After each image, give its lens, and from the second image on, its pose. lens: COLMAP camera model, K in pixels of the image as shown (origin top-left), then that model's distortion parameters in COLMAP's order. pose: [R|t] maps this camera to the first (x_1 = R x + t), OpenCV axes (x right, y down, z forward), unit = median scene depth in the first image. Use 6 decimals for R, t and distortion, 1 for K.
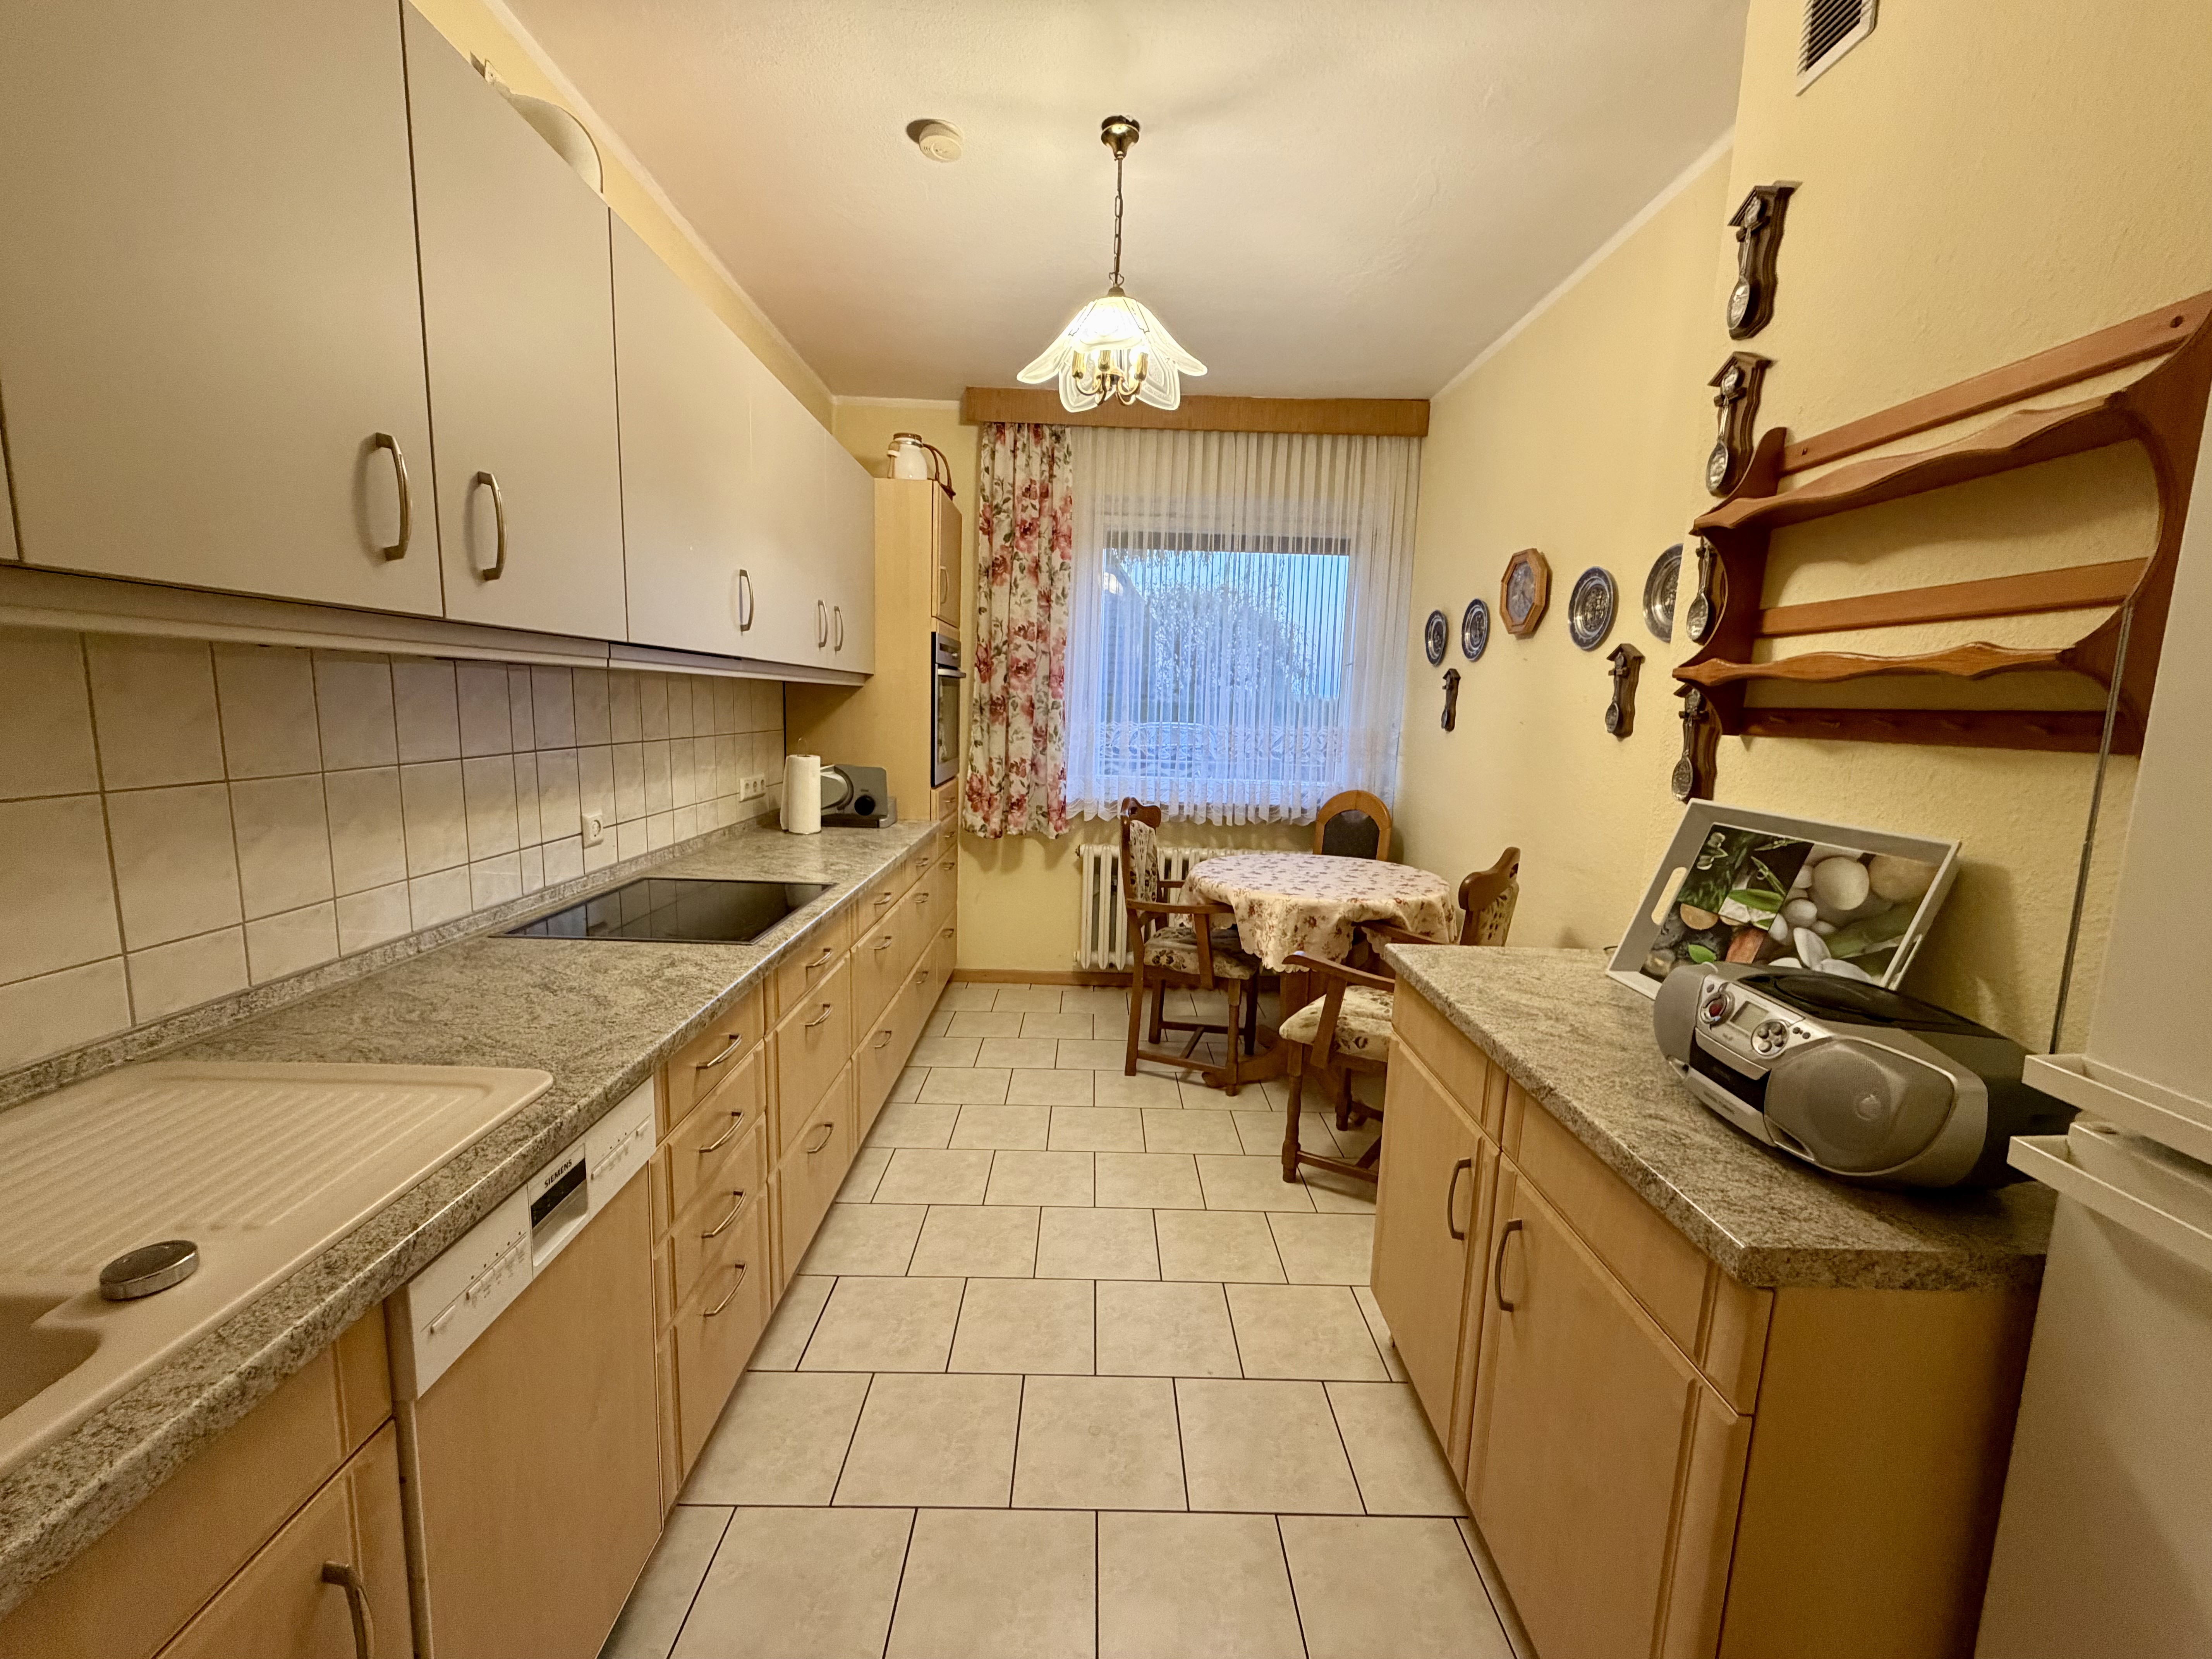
lens RADIAL K [[887.2, 0, 1101.5], [0, 887.2, 828.1], [0, 0, 1]] dist [0.000019, 0.000096]
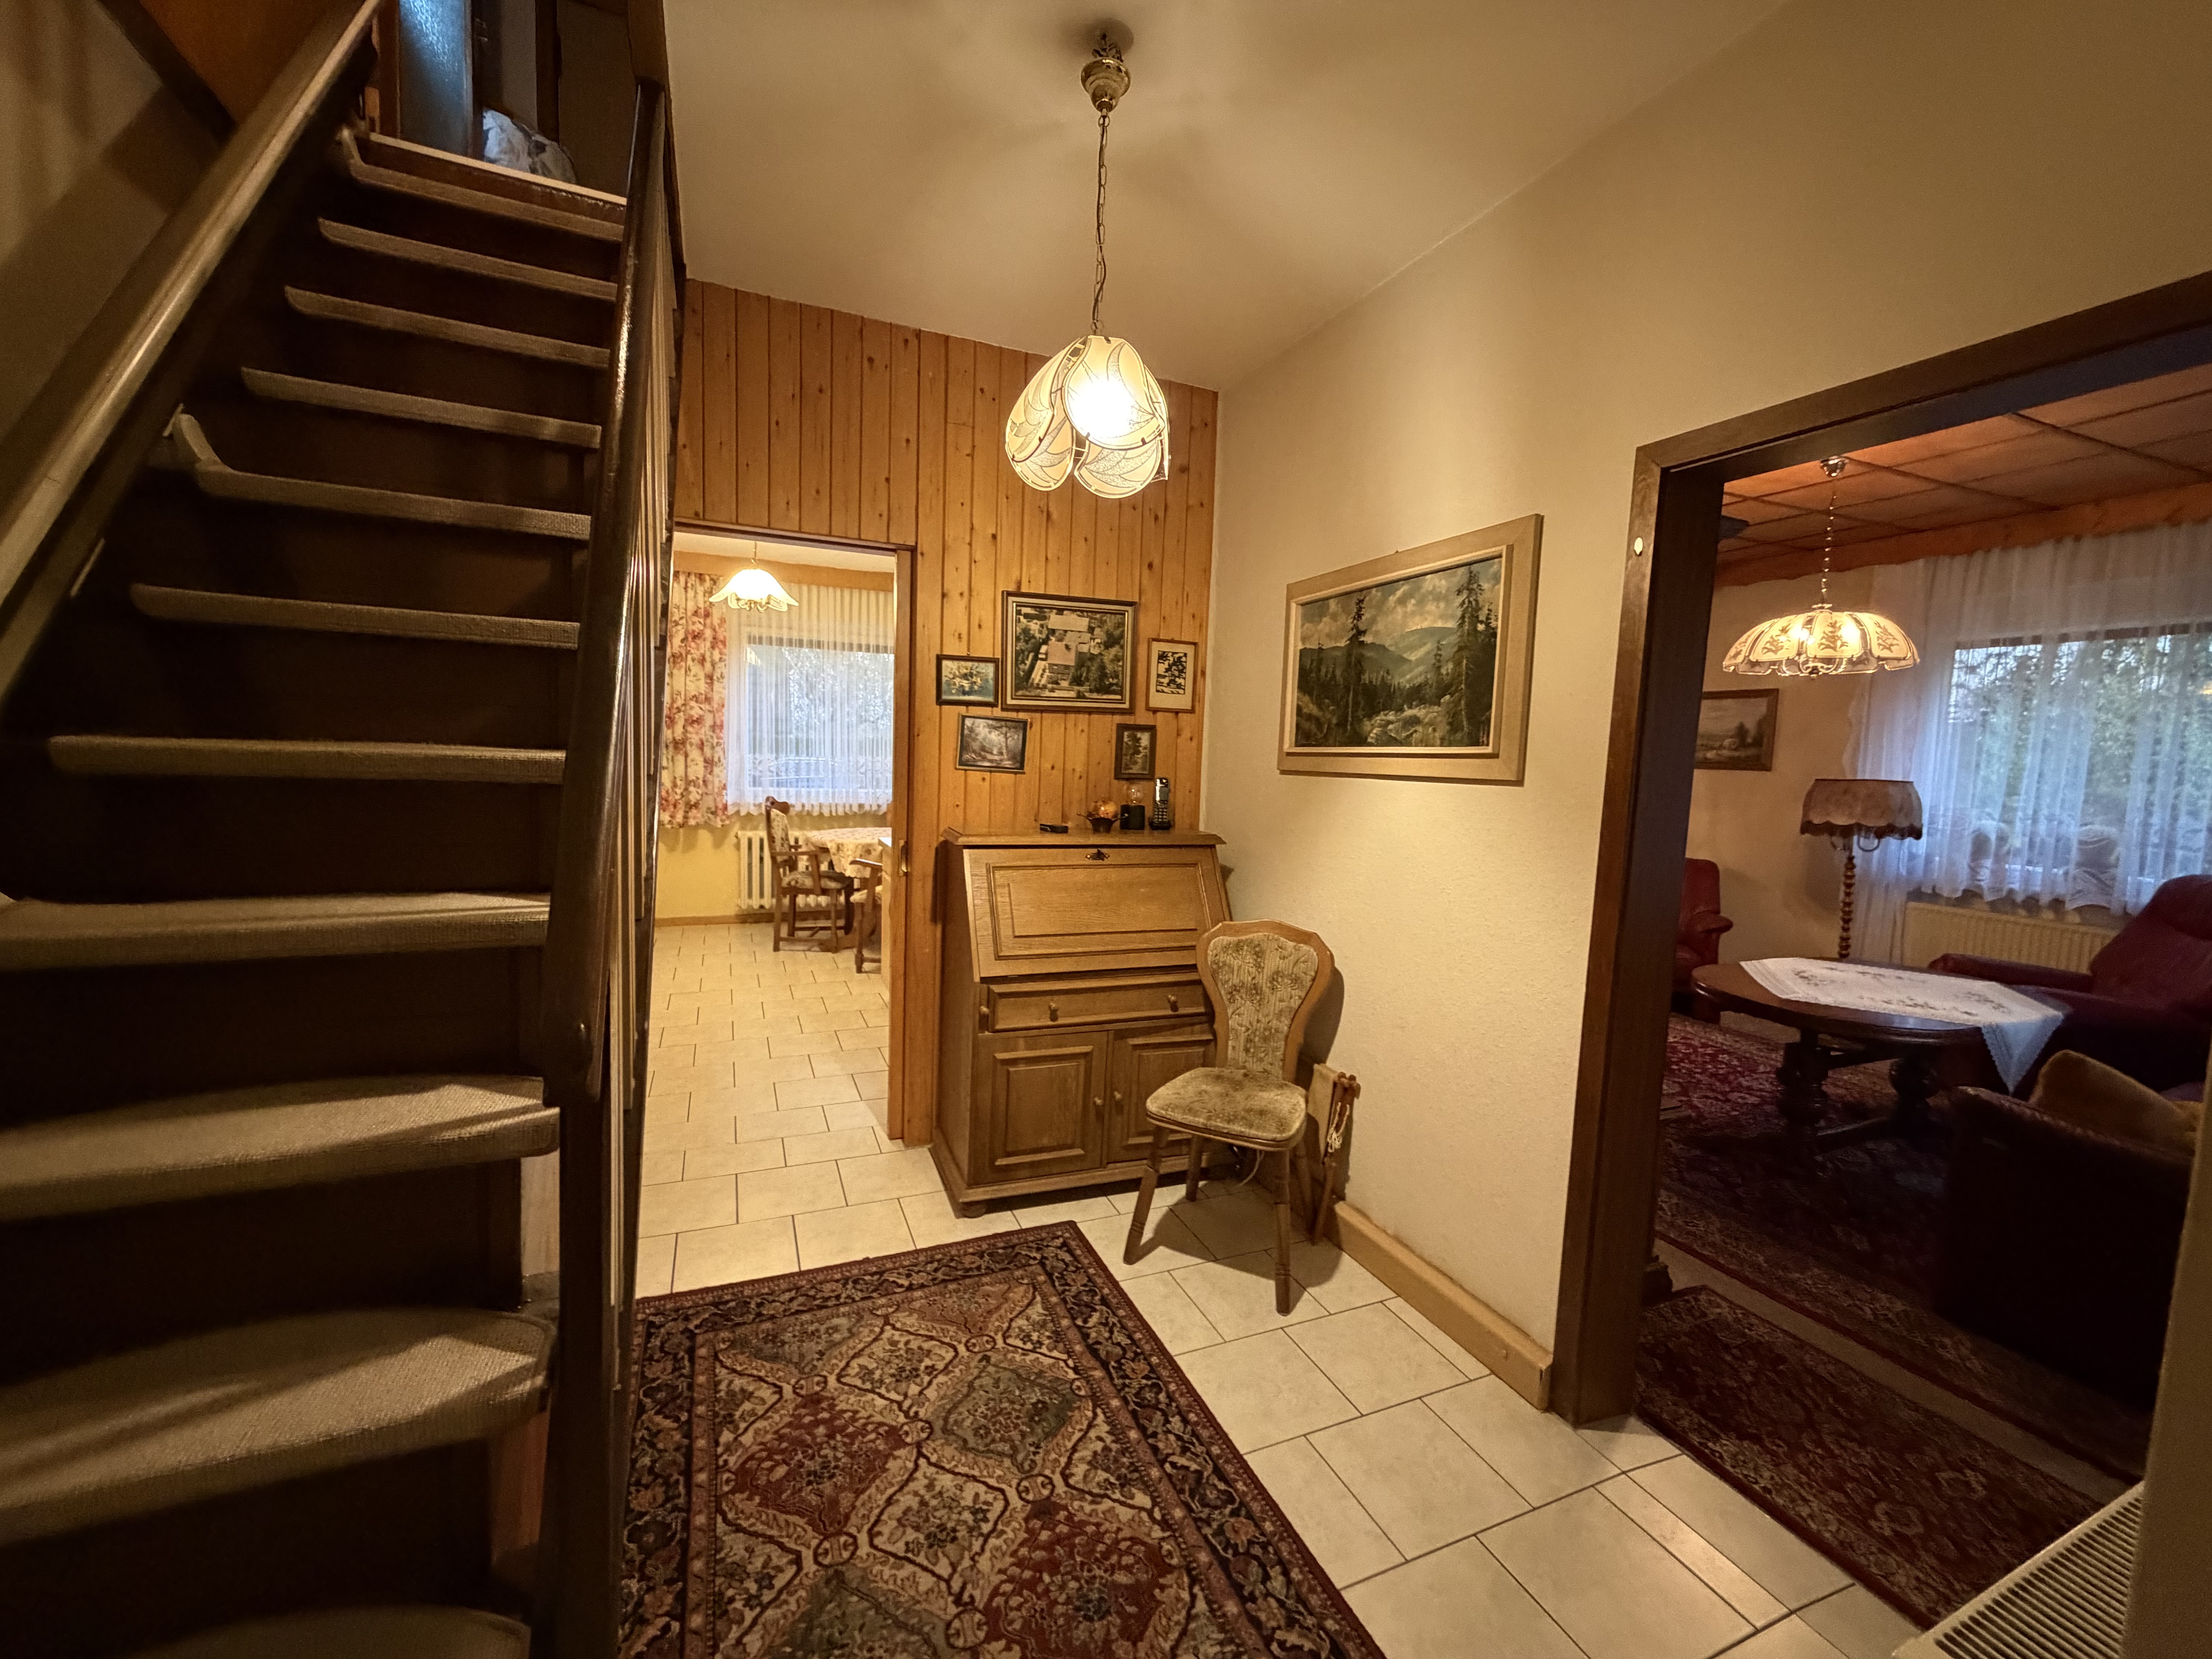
lens RADIAL K [[887.2, 0, 1097.2], [0, 887.2, 833.6], [0, 0, 1]] dist [0.000019, 0.000096]
pose [[0.925754, -0.035788, 0.376430, -0.027361], [0.048783, 0.998495, -0.025042, 0.098030], [-0.374968, 0.041546, 0.926107, -0.740598]]
